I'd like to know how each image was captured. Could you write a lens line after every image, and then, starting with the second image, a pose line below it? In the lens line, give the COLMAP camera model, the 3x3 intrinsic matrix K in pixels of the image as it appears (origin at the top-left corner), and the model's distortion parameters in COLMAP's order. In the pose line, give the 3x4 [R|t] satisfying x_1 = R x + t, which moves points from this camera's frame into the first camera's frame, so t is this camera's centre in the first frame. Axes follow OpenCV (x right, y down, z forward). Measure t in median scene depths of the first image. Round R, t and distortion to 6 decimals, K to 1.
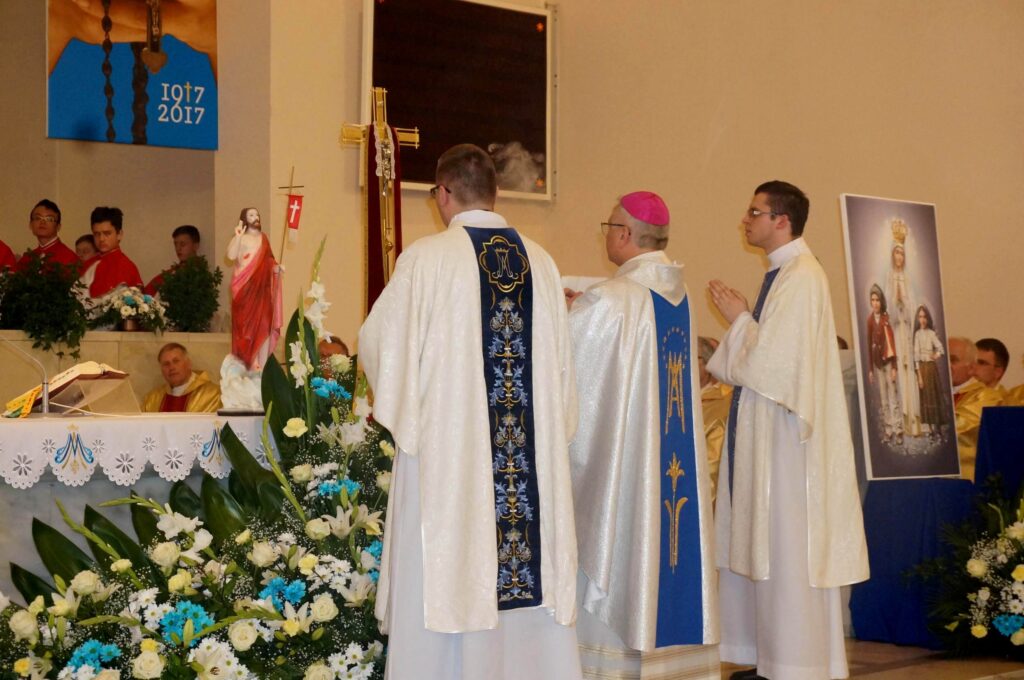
lens RADIAL K [[2101.2, 0, 530.6], [0, 2101.2, 340.7], [0, 0, 1]] dist [0.013176, 0.130009]
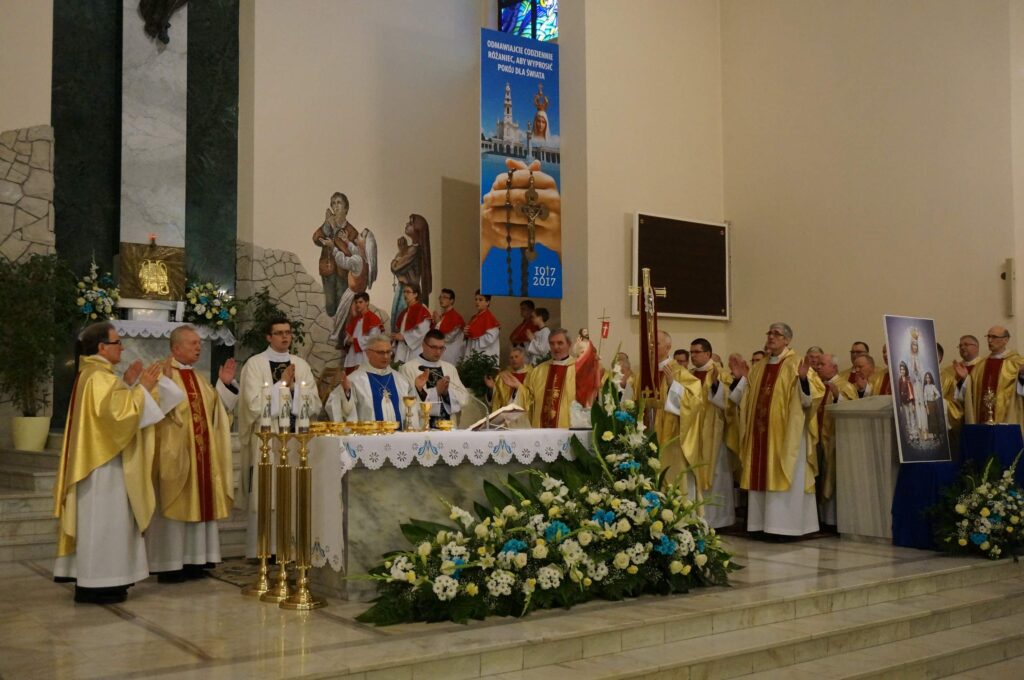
lens RADIAL K [[1063.0, 0, 527.4], [0, 1063.0, 346.1], [0, 0, 1]] dist [-0.006226, -0.030025]
pose [[0.984845, -0.014392, -0.172840, -0.007123], [0.007194, 0.999083, -0.042196, -0.002088], [0.173289, 0.040313, 0.984046, -0.023253]]
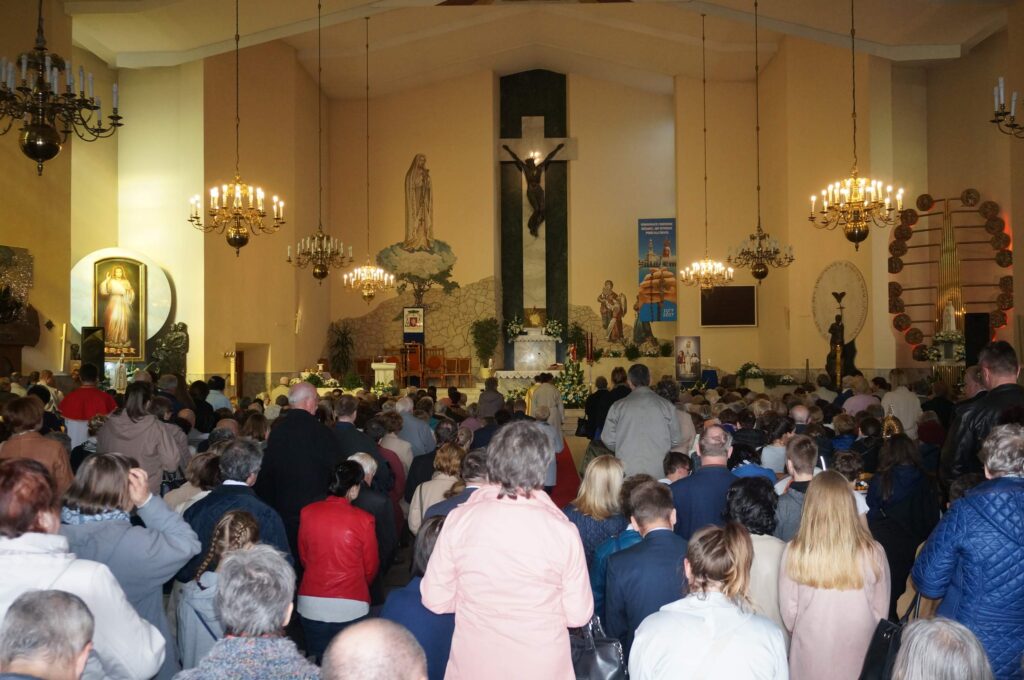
lens RADIAL K [[1089.0, 0, 512.0], [0, 1089.0, 340.0], [0, 0, 1]] dist [0.002201, 0.000966]
pose [[0.671509, -0.022800, -0.740646, 2.218352], [0.016417, 0.999739, -0.015892, -0.013799], [0.740815, -0.001487, 0.671708, -1.541293]]
